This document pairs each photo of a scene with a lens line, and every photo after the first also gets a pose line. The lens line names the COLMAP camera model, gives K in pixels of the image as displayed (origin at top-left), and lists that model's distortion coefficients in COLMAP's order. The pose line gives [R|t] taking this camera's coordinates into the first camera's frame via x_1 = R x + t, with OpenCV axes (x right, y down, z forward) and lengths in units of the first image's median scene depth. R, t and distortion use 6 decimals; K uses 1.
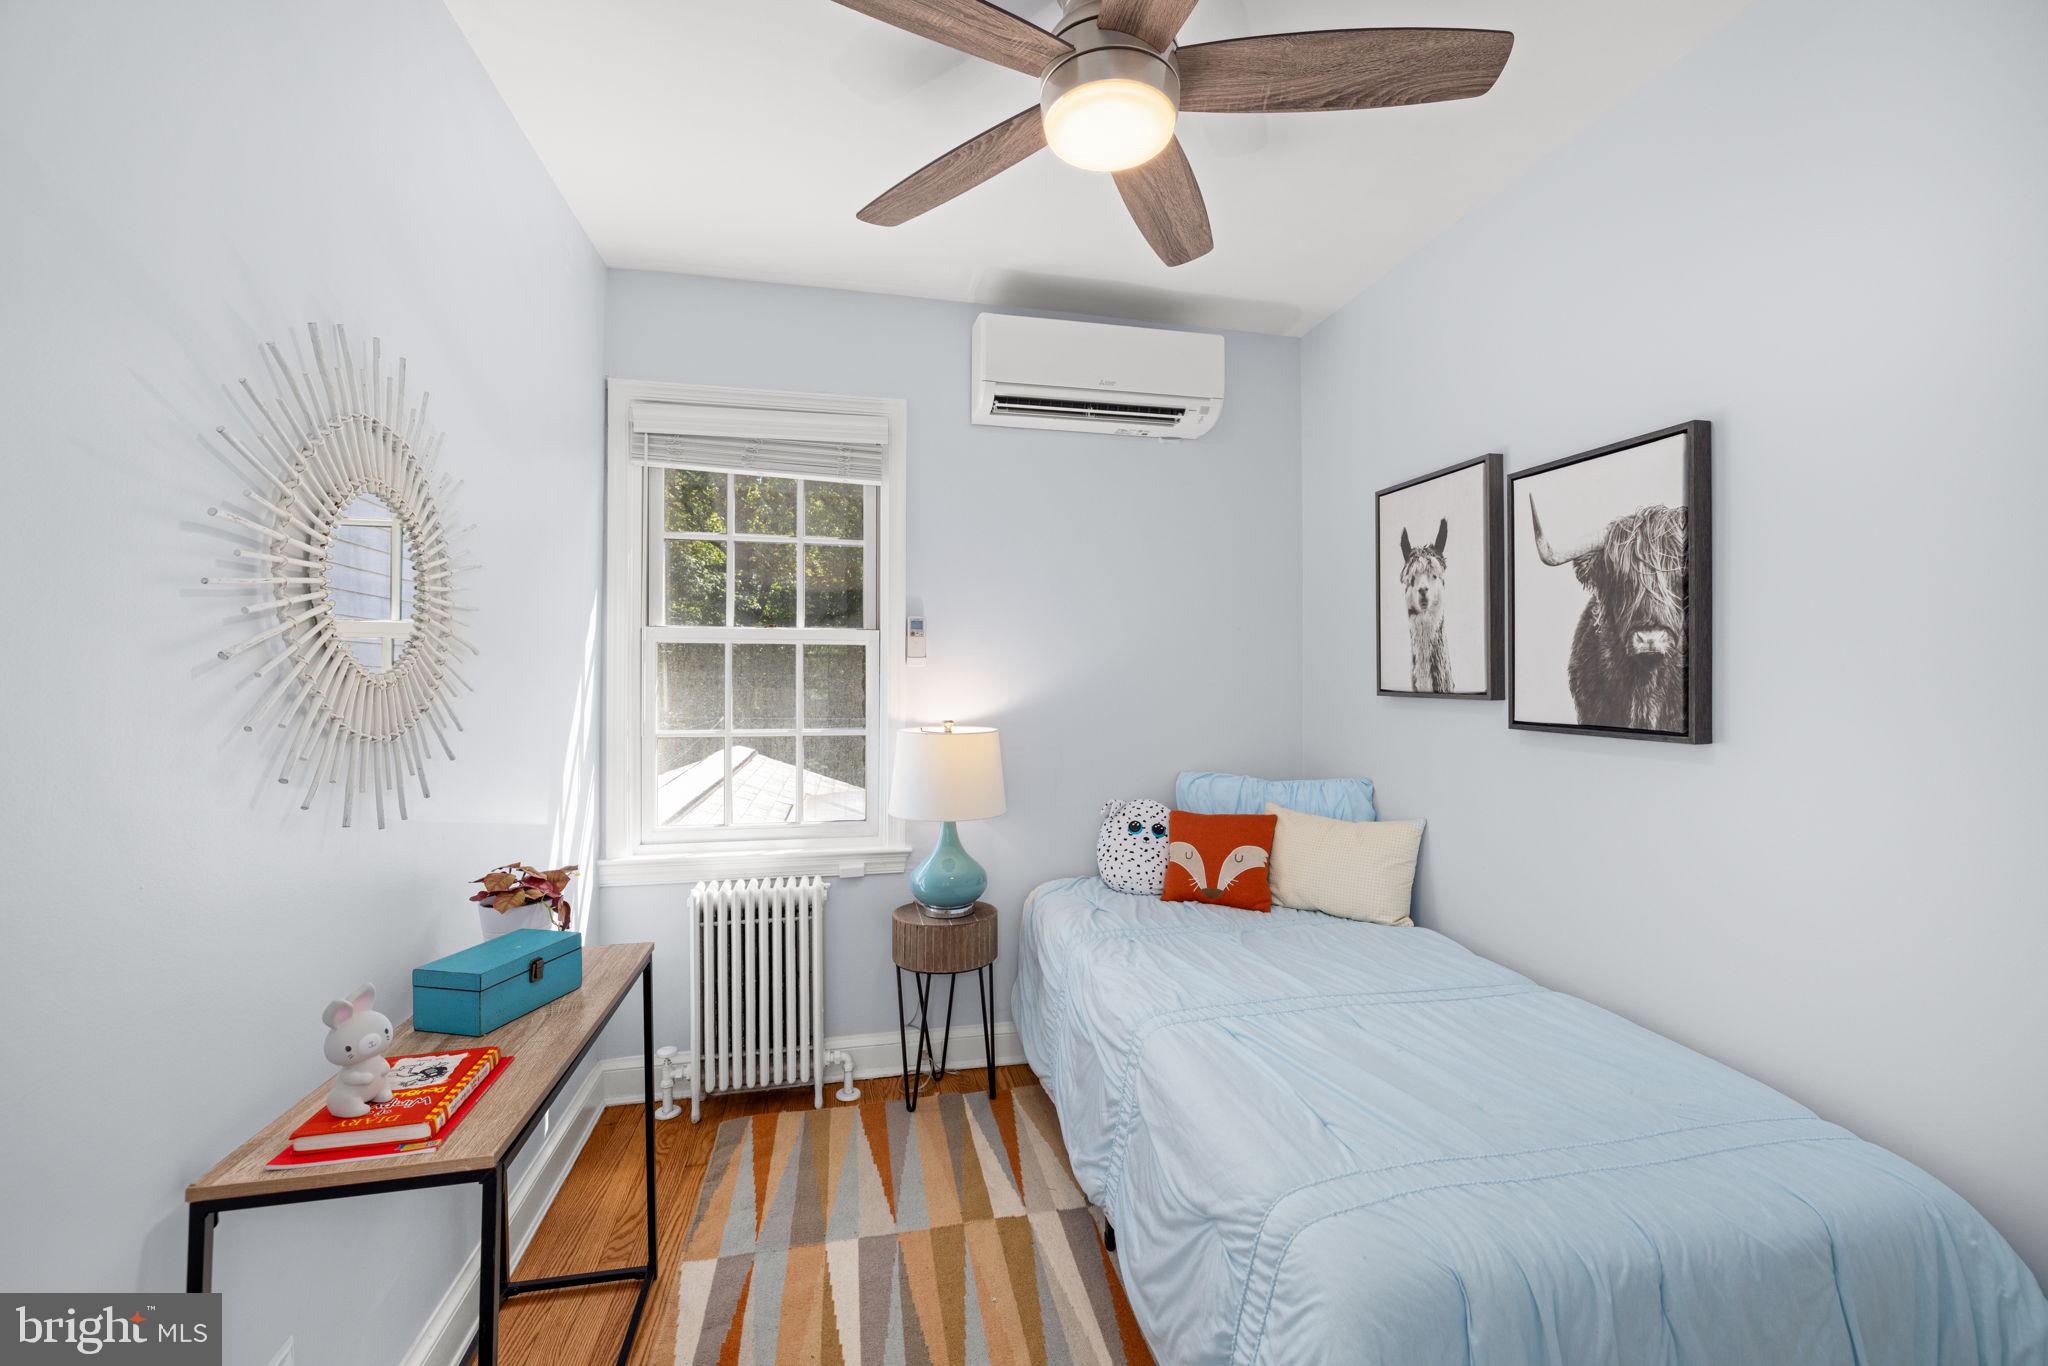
lens RADIAL K [[863.7, 0, 1022.1], [0, 863.7, 687.6], [0, 0, 1]] dist [-0.001872, 0.000686]
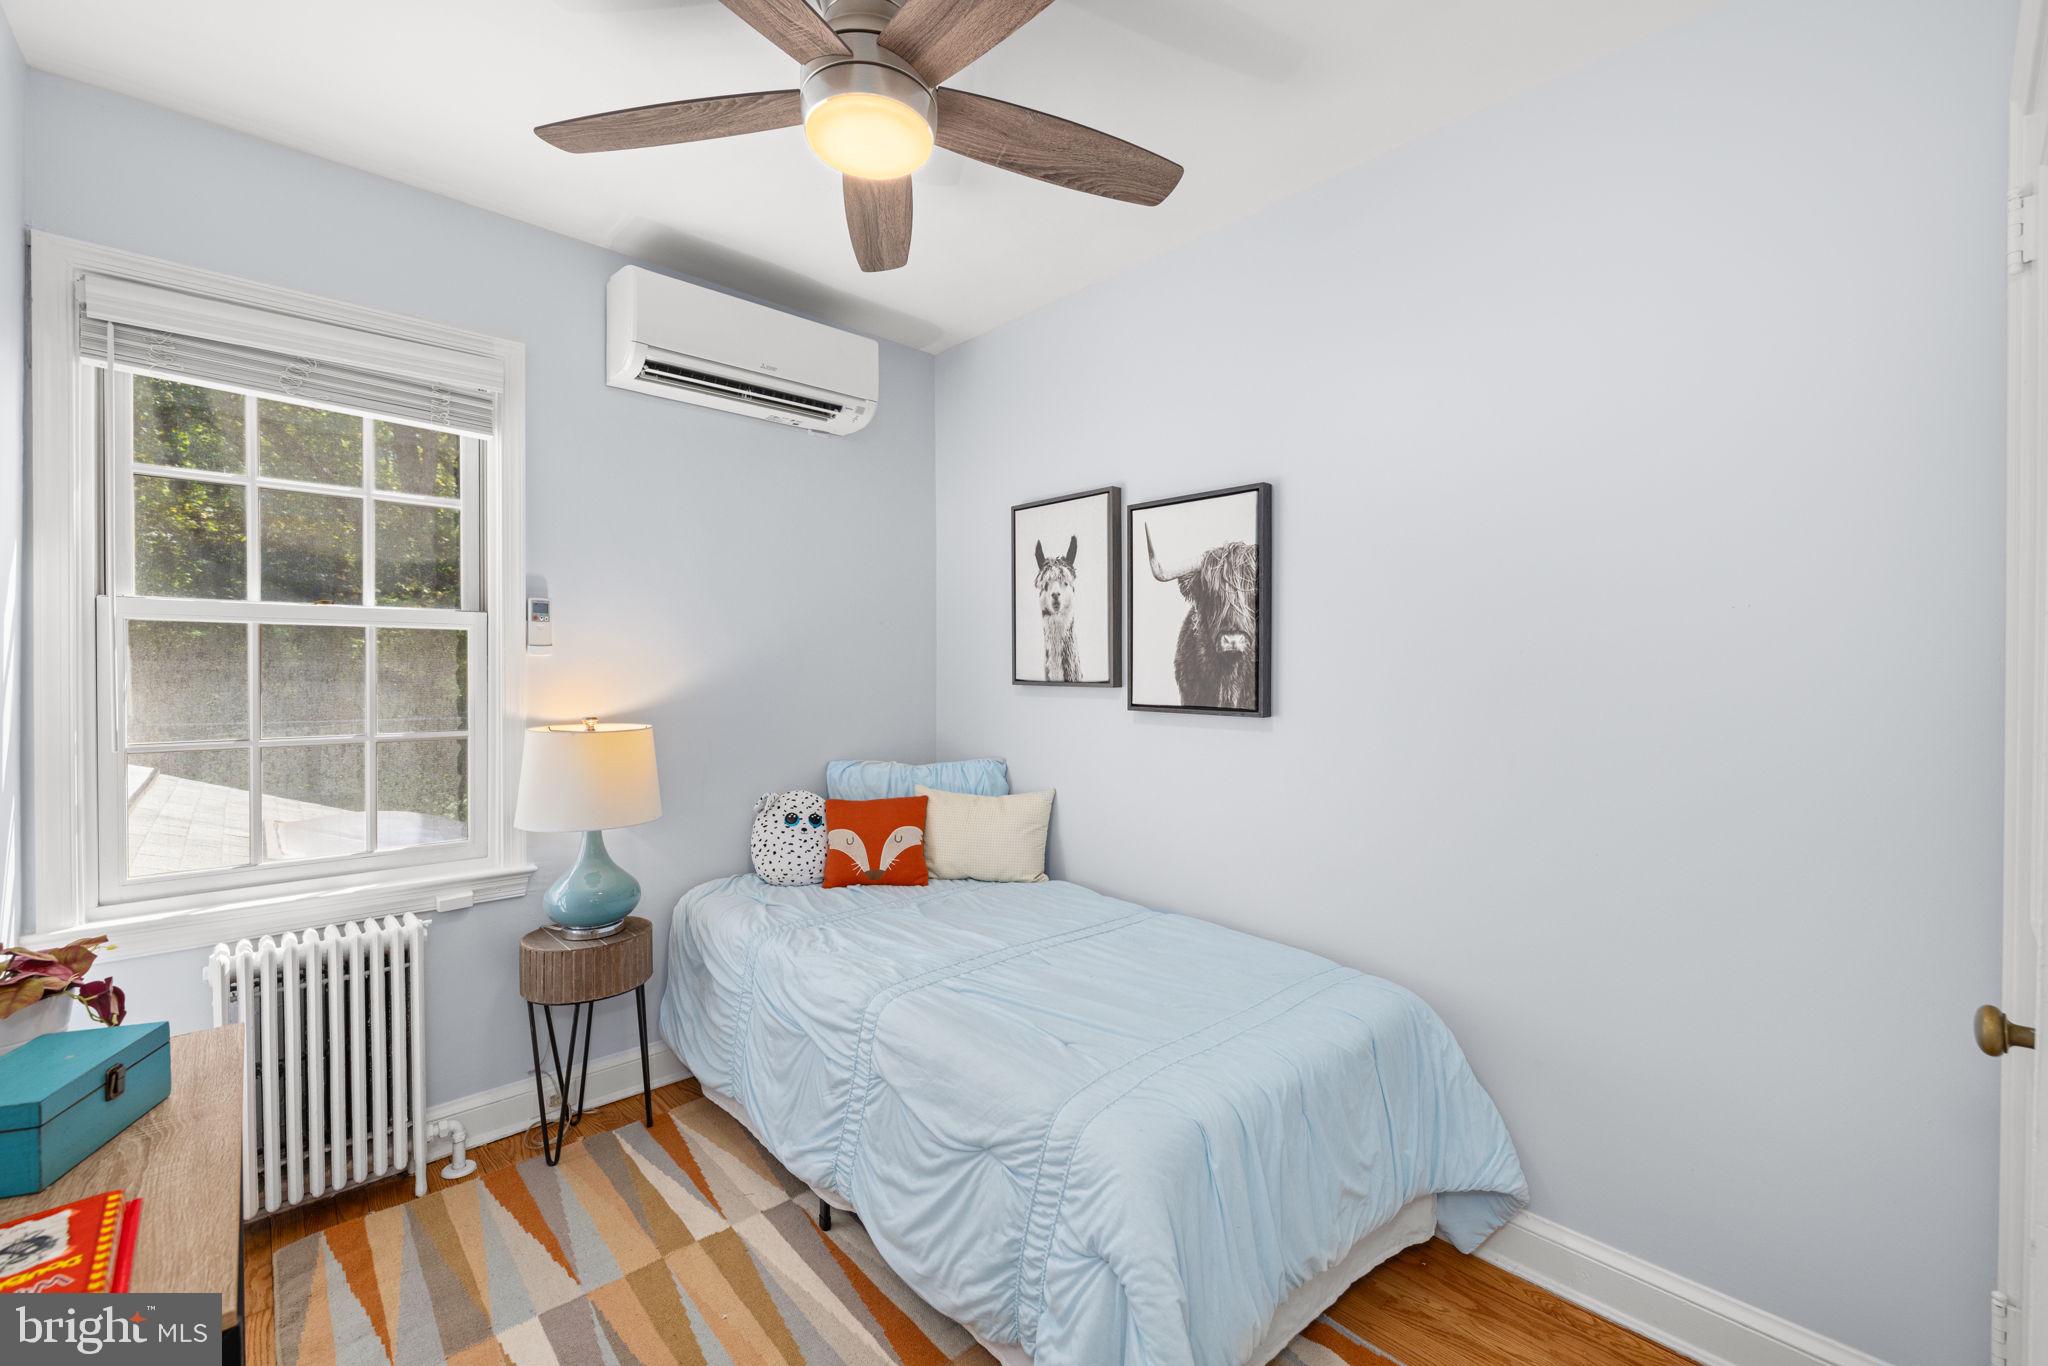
lens RADIAL K [[863.7, 0, 1037.6], [0, 863.7, 688.3], [0, 0, 1]] dist [-0.001872, 0.000686]
pose [[0.855277, -0.011210, 0.518050, -0.168403], [0.005406, 0.999905, 0.012713, -0.000391], [-0.518143, -0.008072, 0.855256, 0.002995]]
